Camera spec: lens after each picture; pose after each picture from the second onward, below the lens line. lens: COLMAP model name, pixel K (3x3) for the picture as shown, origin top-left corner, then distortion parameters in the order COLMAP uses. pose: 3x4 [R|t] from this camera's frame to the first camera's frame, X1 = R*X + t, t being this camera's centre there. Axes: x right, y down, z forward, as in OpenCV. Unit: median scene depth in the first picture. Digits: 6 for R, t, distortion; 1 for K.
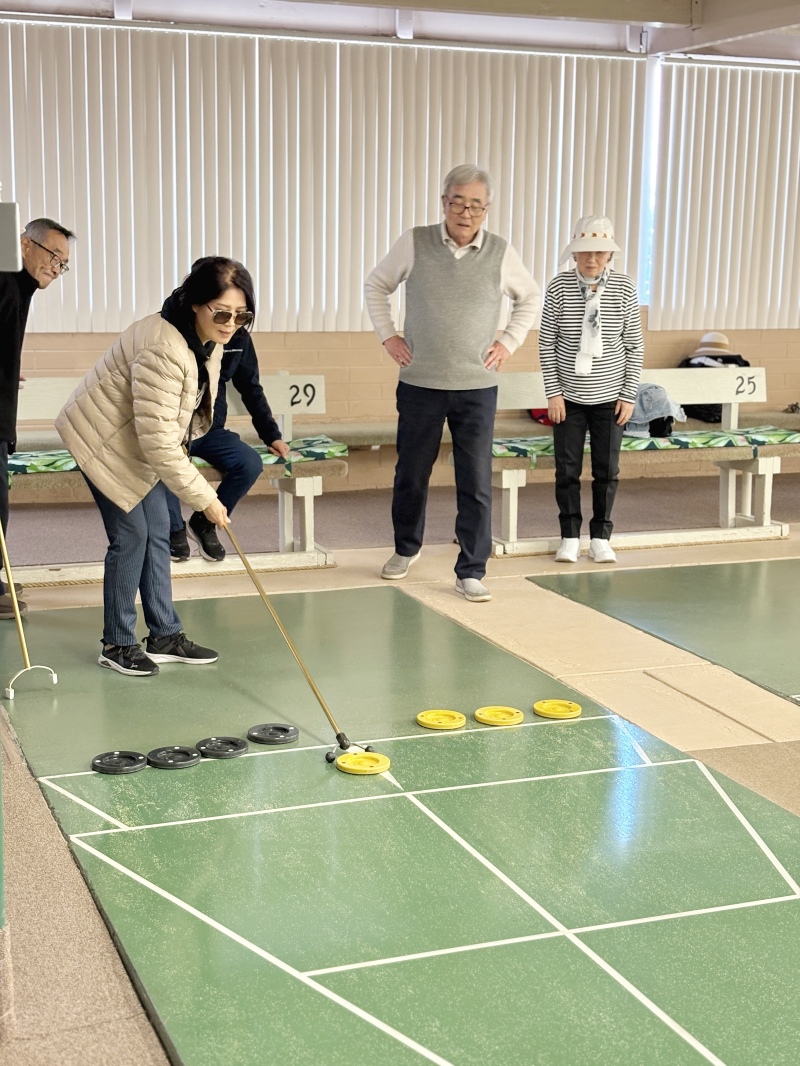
lens RADIAL K [[1622.2, 0, 395.8], [0, 1622.2, 534.7], [0, 0, 1]] dist [0.025248, 0.000000]
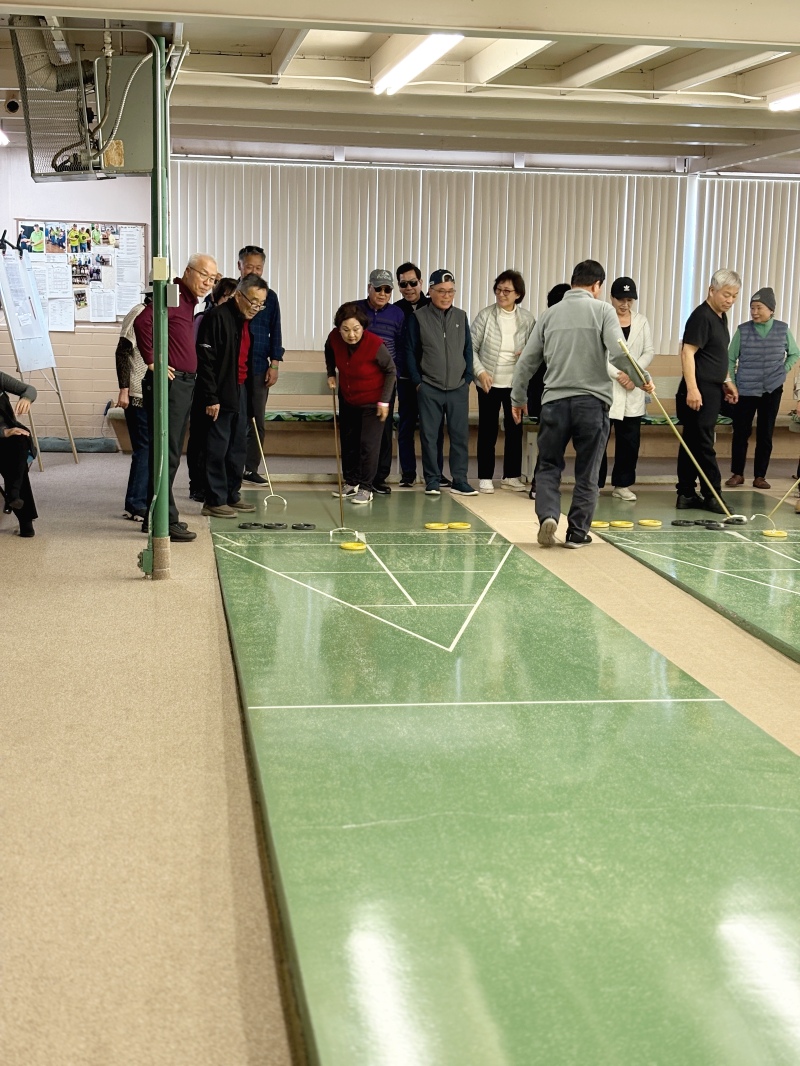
lens RADIAL K [[1622.2, 0, 407.2], [0, 1622.2, 534.1], [0, 0, 1]] dist [0.025248, 0.000000]
pose [[0.974402, 0.035179, -0.222041, 0.521068], [-0.043534, 0.998512, -0.032845, 0.205999], [0.220555, 0.041670, 0.974484, -1.065151]]
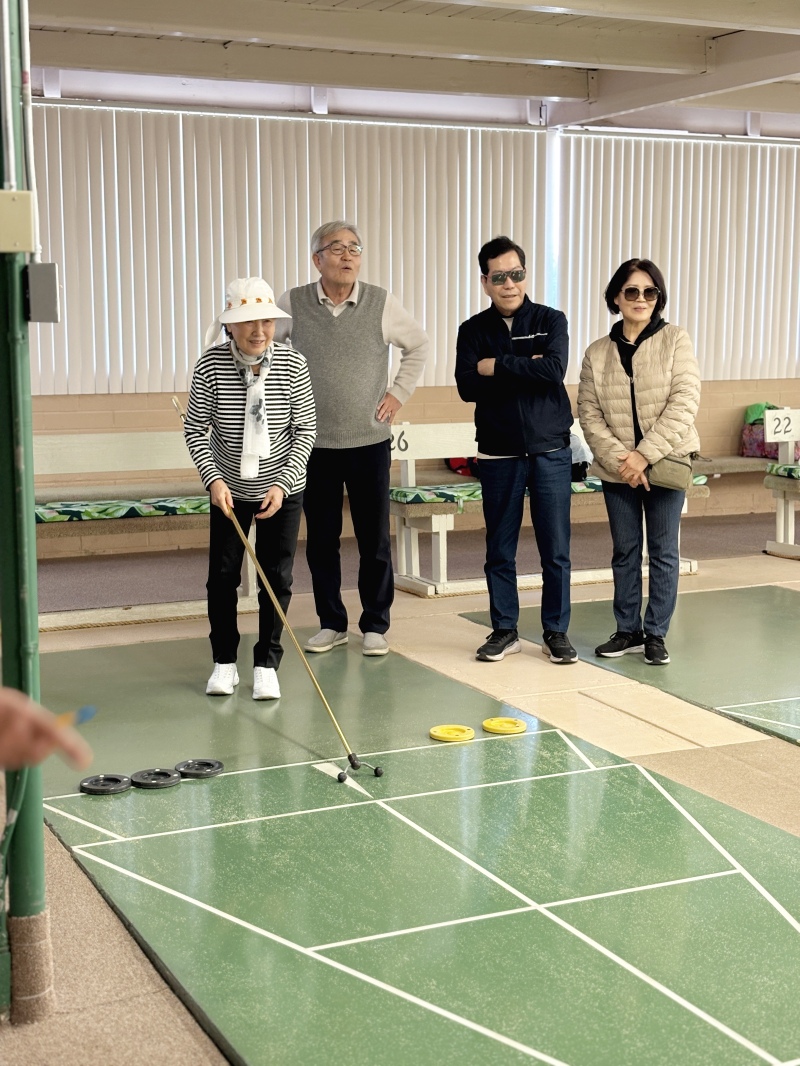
lens RADIAL K [[1622.2, 0, 399.5], [0, 1622.2, 530.6], [0, 0, 1]] dist [0.025248, 0.000000]
pose [[0.997323, -0.025720, 0.068456, -0.044854], [0.028677, 0.998682, -0.042573, 0.023672], [-0.067271, 0.044422, 0.996745, -0.087917]]
